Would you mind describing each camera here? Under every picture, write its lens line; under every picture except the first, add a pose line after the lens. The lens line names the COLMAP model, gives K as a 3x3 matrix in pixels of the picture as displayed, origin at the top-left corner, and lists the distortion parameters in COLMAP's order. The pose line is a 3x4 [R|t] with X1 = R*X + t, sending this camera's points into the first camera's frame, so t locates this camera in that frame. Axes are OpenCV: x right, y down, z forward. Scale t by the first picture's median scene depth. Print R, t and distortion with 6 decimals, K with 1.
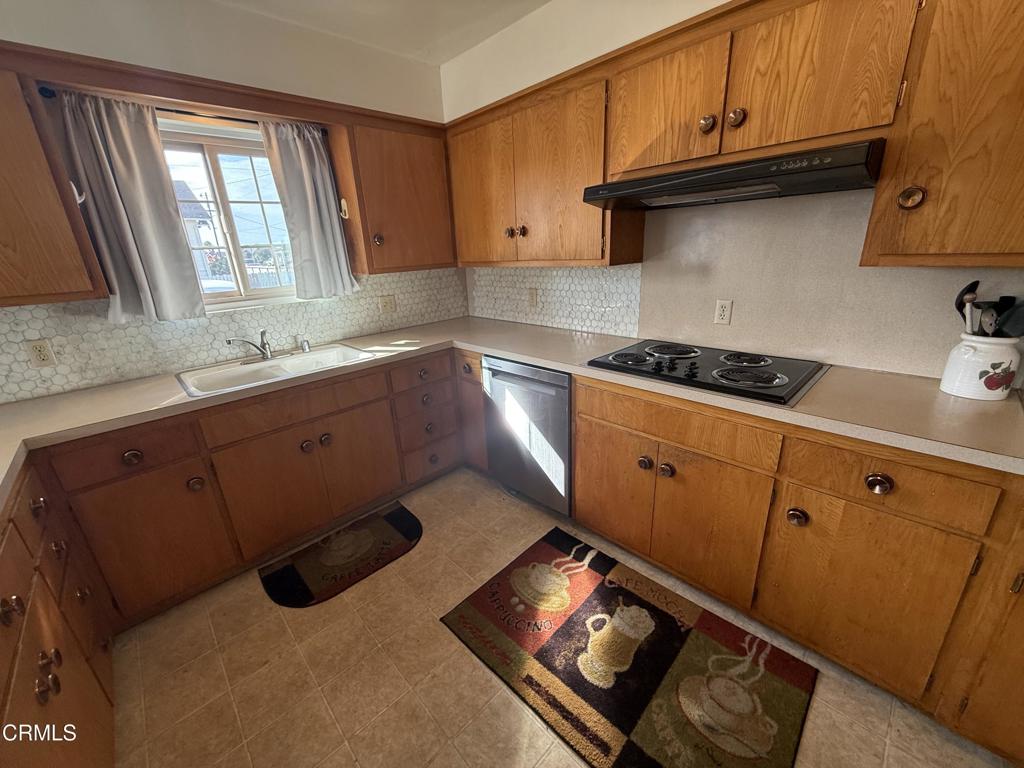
lens RADIAL K [[408.8, 0, 506.4], [0, 408.8, 384.5], [0, 0, 1]] dist [-0.000618, -0.000300]
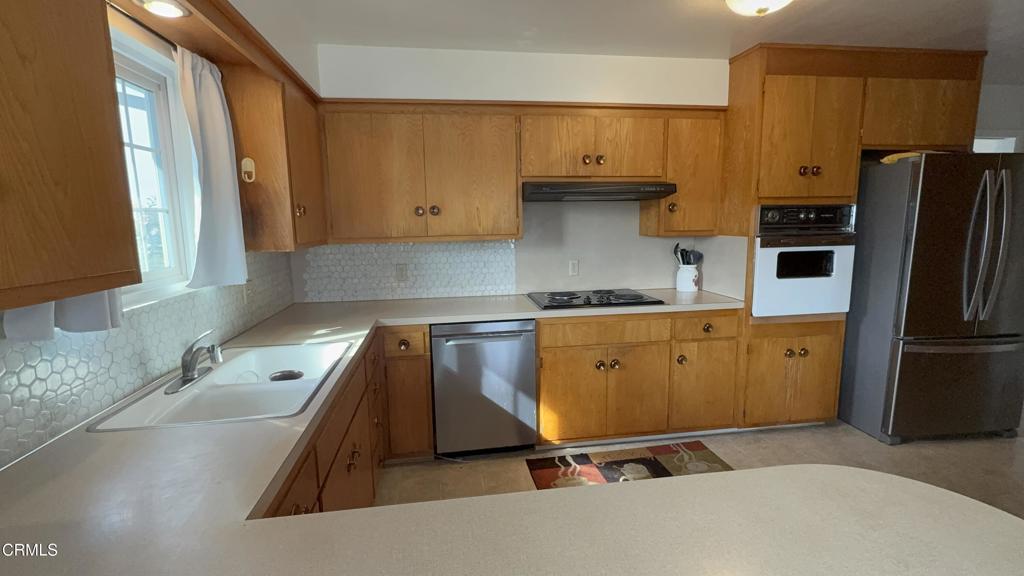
lens RADIAL K [[460.2, 0, 512.4], [0, 460.2, 286.2], [0, 0, 1]] dist [-0.000425, 0.000198]
pose [[0.572144, -0.078249, 0.816412, -0.968399], [0.252142, 0.964011, -0.084306, -0.019204], [-0.780433, 0.254087, 0.571283, 0.189095]]
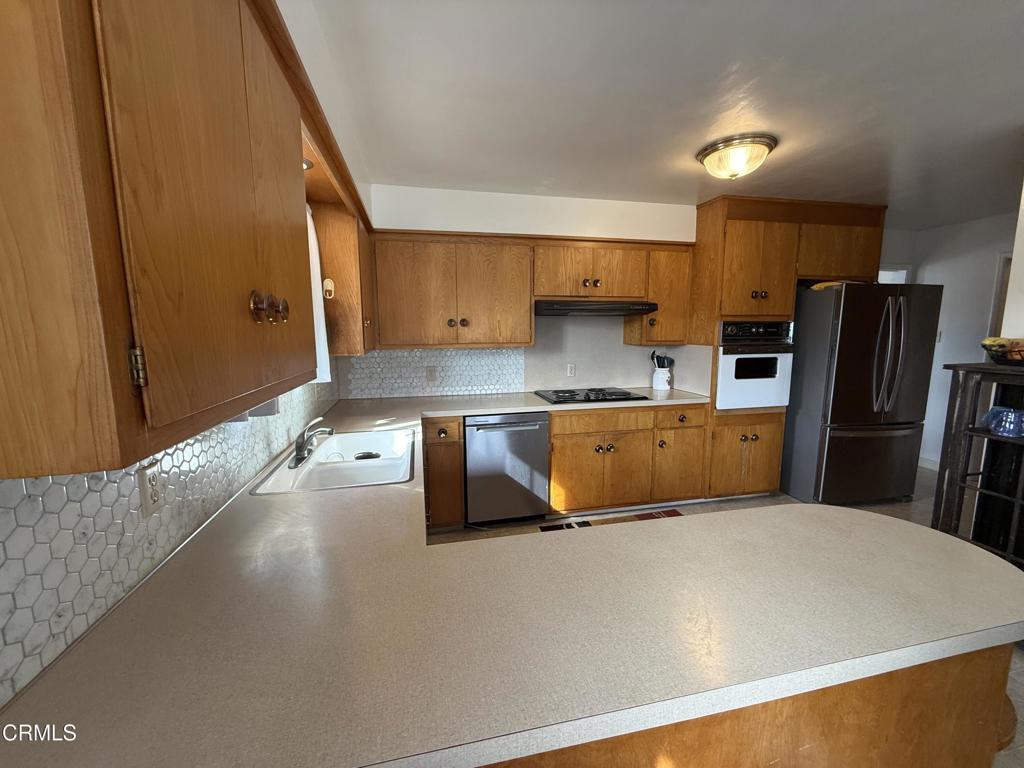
lens RADIAL K [[408.8, 0, 509.2], [0, 408.8, 382.7], [0, 0, 1]] dist [-0.000618, -0.000300]
pose [[0.515610, -0.067131, 0.854189, -1.158454], [0.256953, 0.963156, -0.079409, -0.042400], [-0.817387, 0.260431, 0.513863, 0.260362]]
